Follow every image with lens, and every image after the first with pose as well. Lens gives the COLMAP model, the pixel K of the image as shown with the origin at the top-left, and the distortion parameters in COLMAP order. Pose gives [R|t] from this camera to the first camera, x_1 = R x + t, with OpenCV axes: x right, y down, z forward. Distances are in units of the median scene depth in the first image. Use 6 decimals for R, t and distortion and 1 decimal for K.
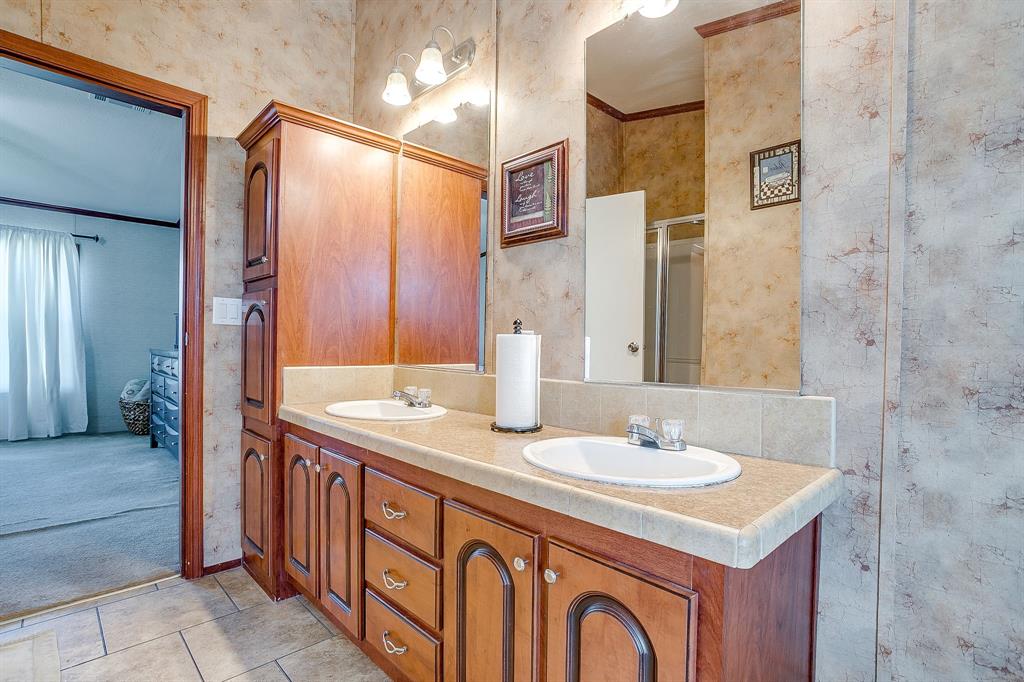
lens RADIAL K [[496.2, 0, 510.2], [0, 496.2, 338.9], [0, 0, 1]] dist [-0.060967, 0.033511]
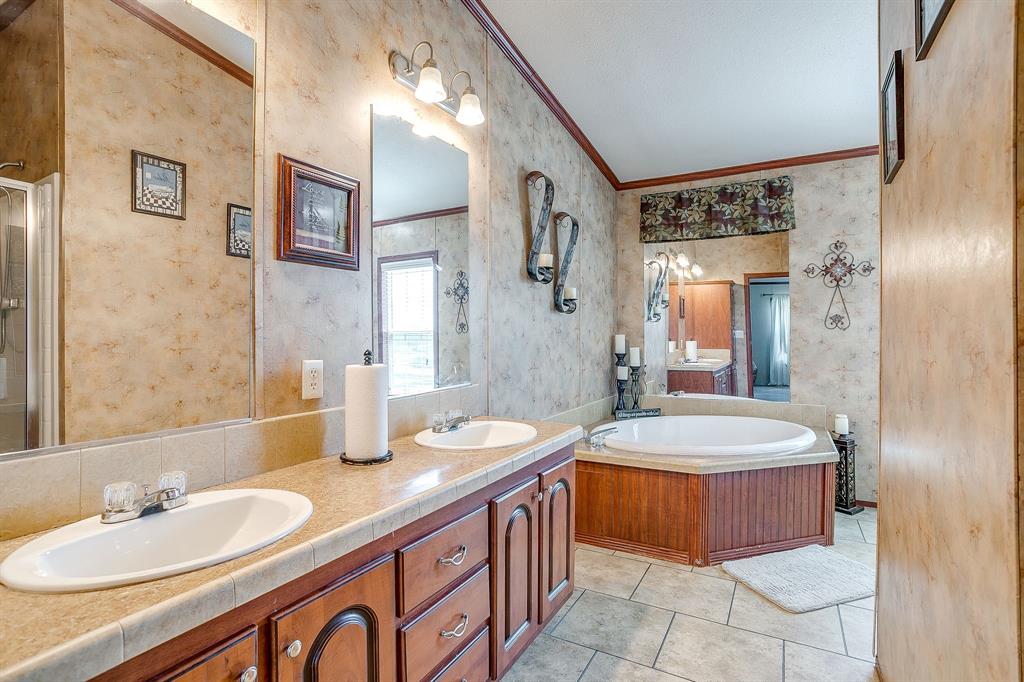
lens RADIAL K [[483.0, 0, 498.2], [0, 483.0, 334.7], [0, 0, 1]] dist [-0.053561, 0.000265]
pose [[-0.254132, -0.016277, 0.967033, -0.779575], [-0.013593, 0.999820, 0.013256, -0.069254], [-0.967074, -0.009776, -0.254307, 0.771711]]
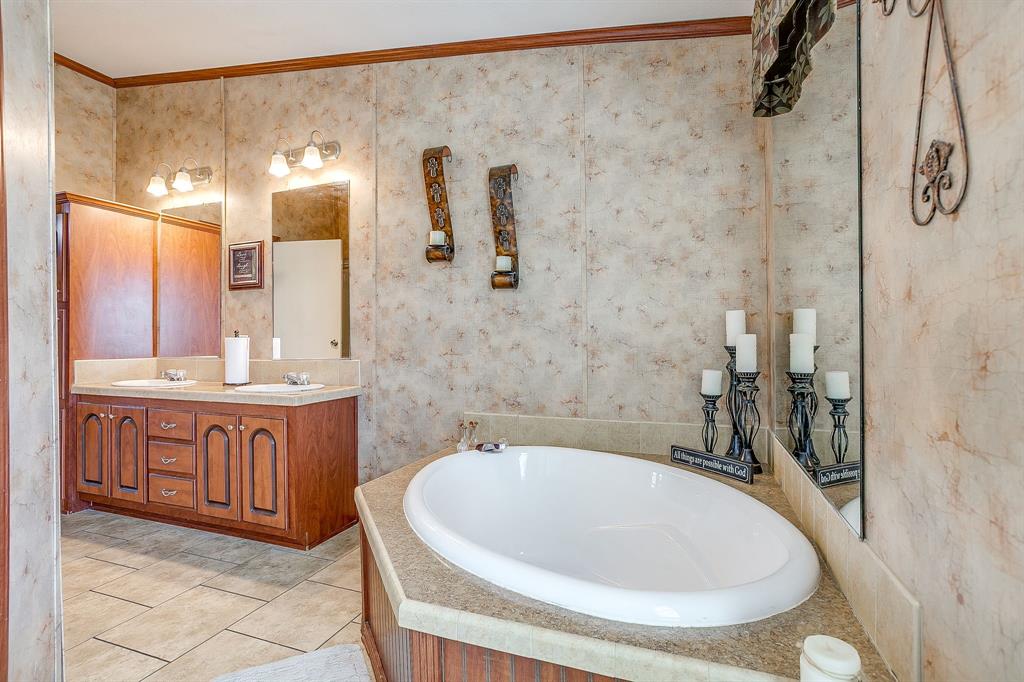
lens RADIAL K [[496.2, 0, 510.2], [0, 496.2, 338.9], [0, 0, 1]] dist [-0.060967, 0.033511]
pose [[0.901535, -0.017113, 0.432367, 0.123393], [0.014038, 0.999848, 0.010302, -0.006763], [-0.432478, -0.003218, 0.901639, -0.983699]]
